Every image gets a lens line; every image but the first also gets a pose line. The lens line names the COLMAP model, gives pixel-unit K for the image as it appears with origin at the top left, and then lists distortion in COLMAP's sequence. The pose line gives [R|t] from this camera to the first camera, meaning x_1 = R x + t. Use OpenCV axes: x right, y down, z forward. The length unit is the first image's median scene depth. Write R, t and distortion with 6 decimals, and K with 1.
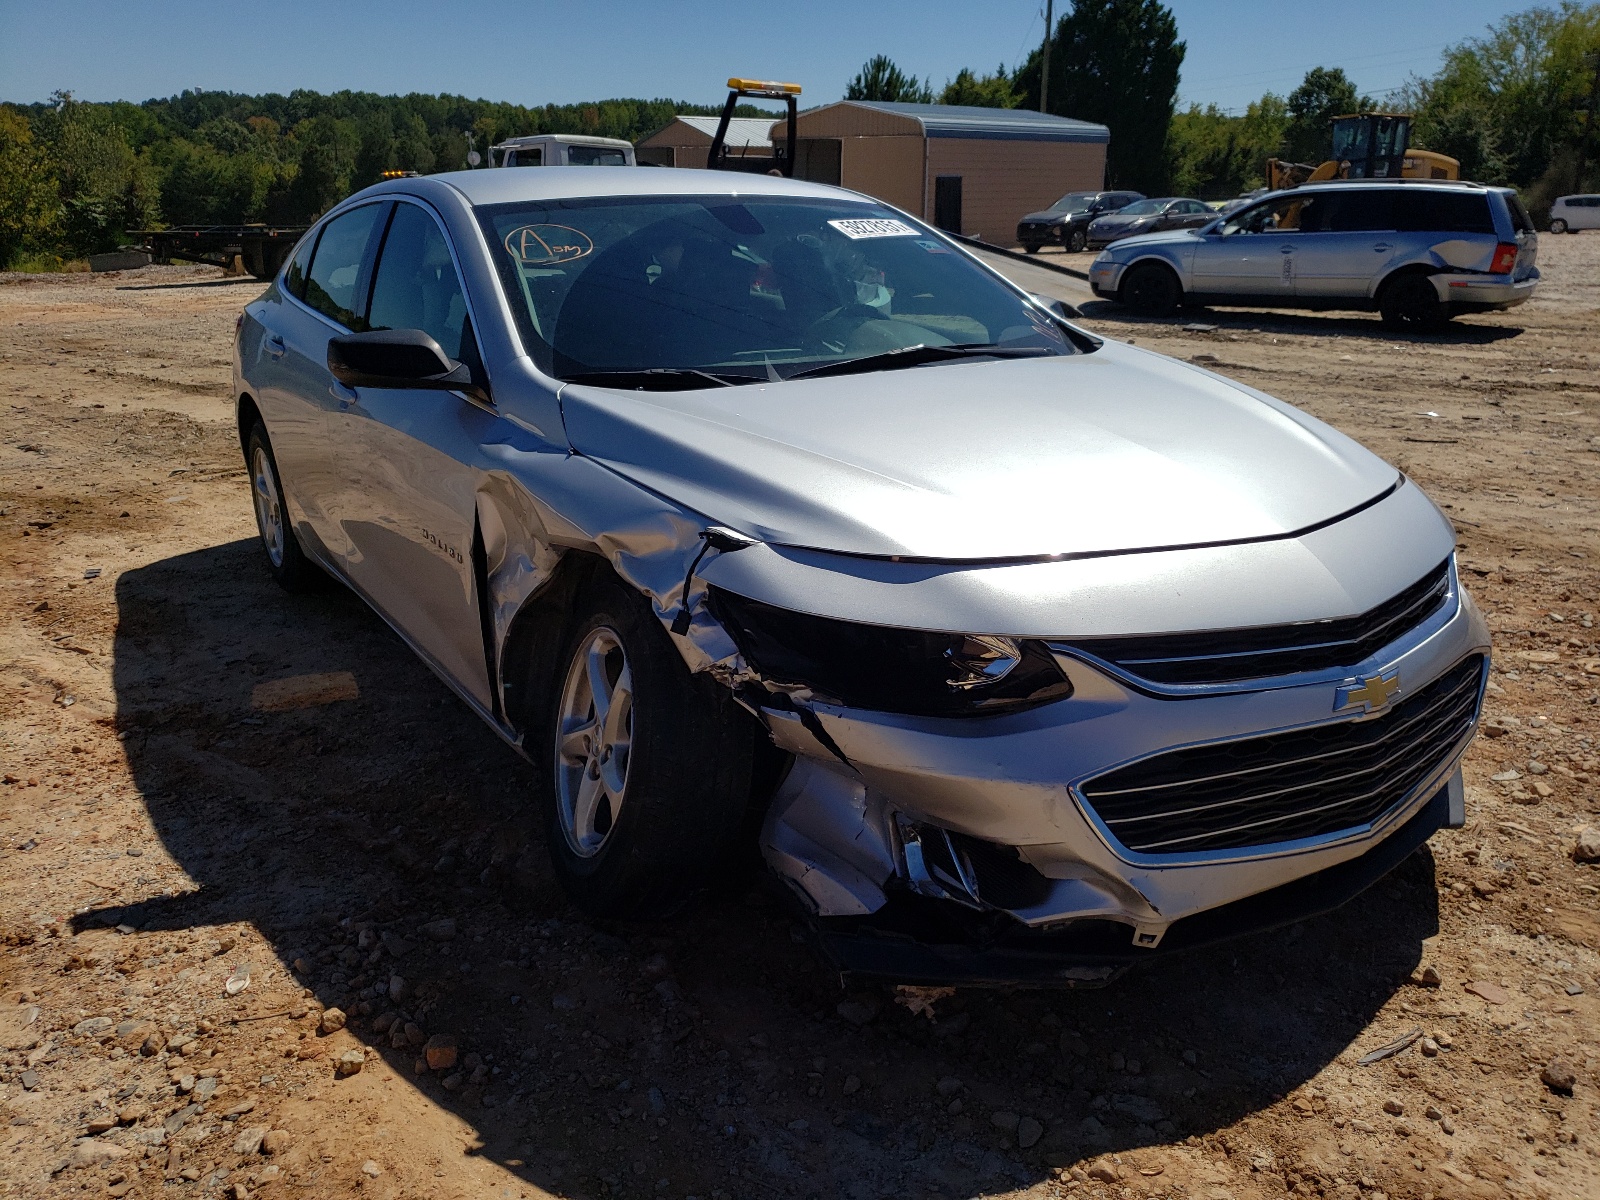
lens RADIAL K [[1246.8, 0, 801.4], [0, 1246.8, 598.1], [0, 0, 1]] dist [0.009940, 0.023972]
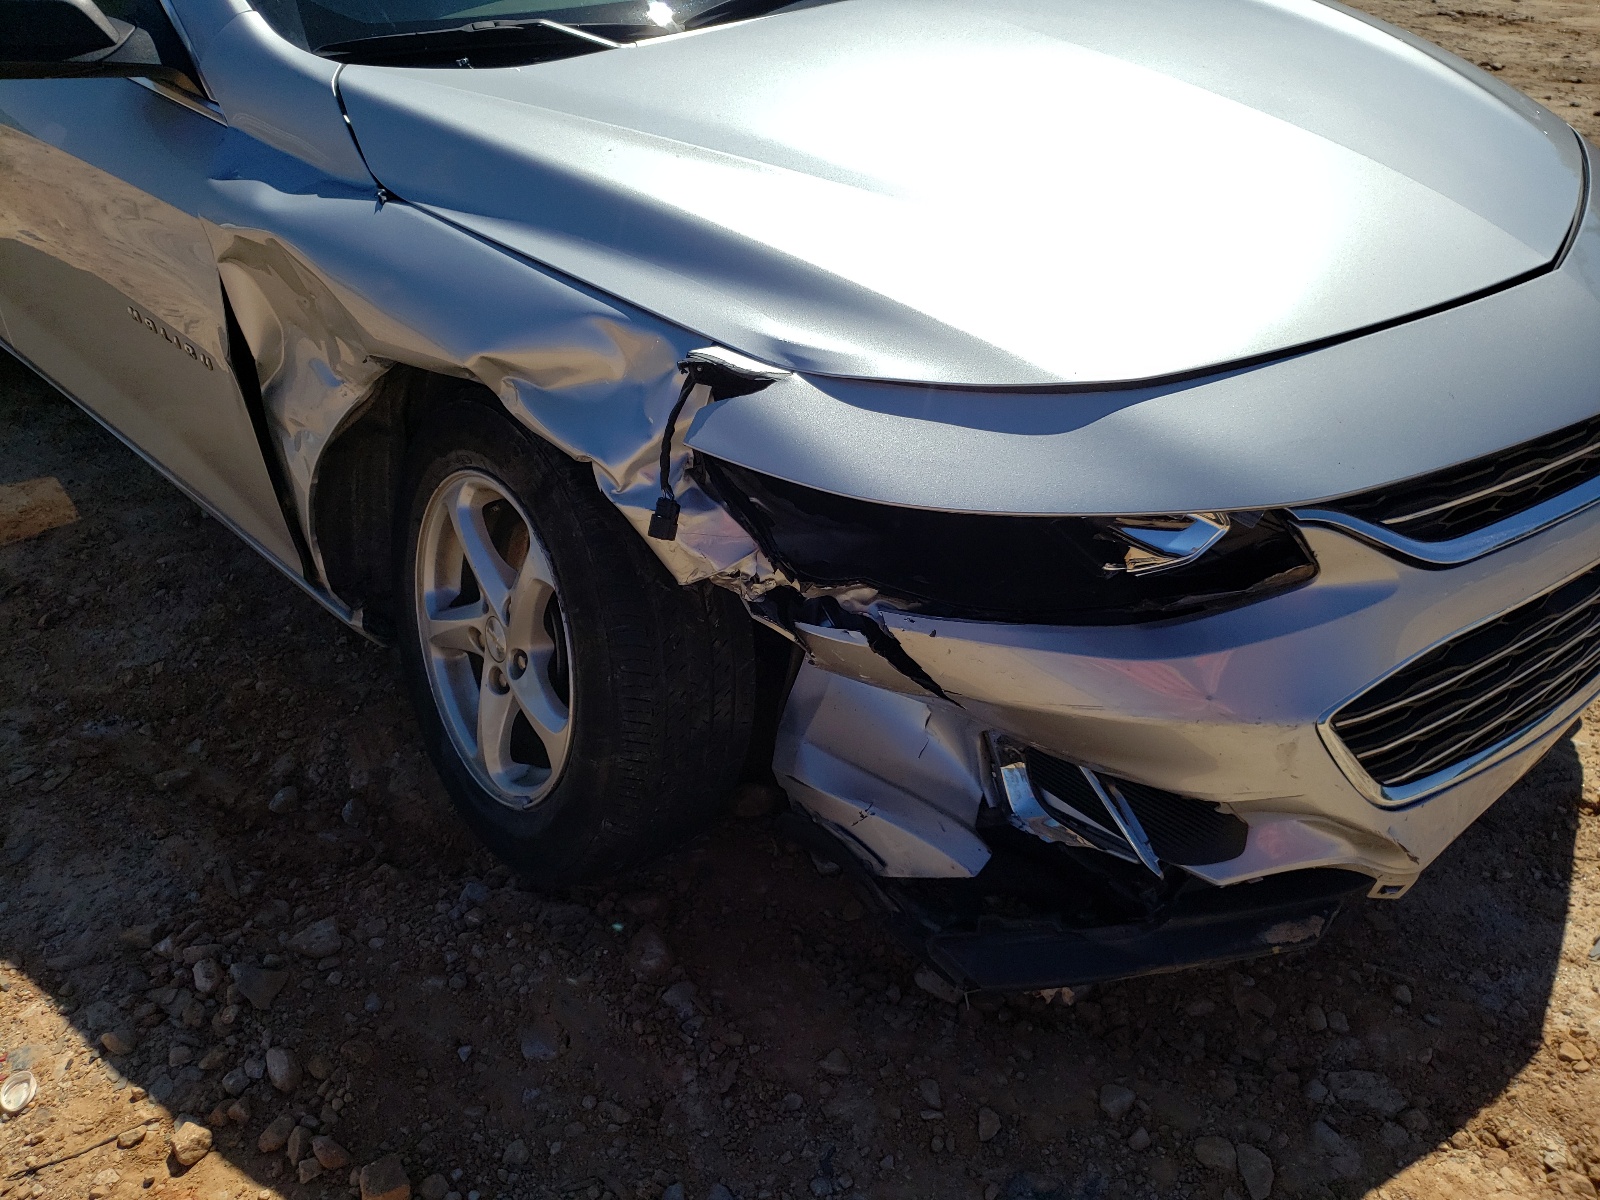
lens RADIAL K [[1246.8, 0, 796.9], [0, 1246.8, 601.7], [0, 0, 1]] dist [0.009940, 0.023972]
pose [[0.976653, -0.137141, 0.165352, -0.130715], [0.080665, 0.947505, 0.309400, -0.114832], [-0.199104, -0.288838, 0.936446, 0.392184]]
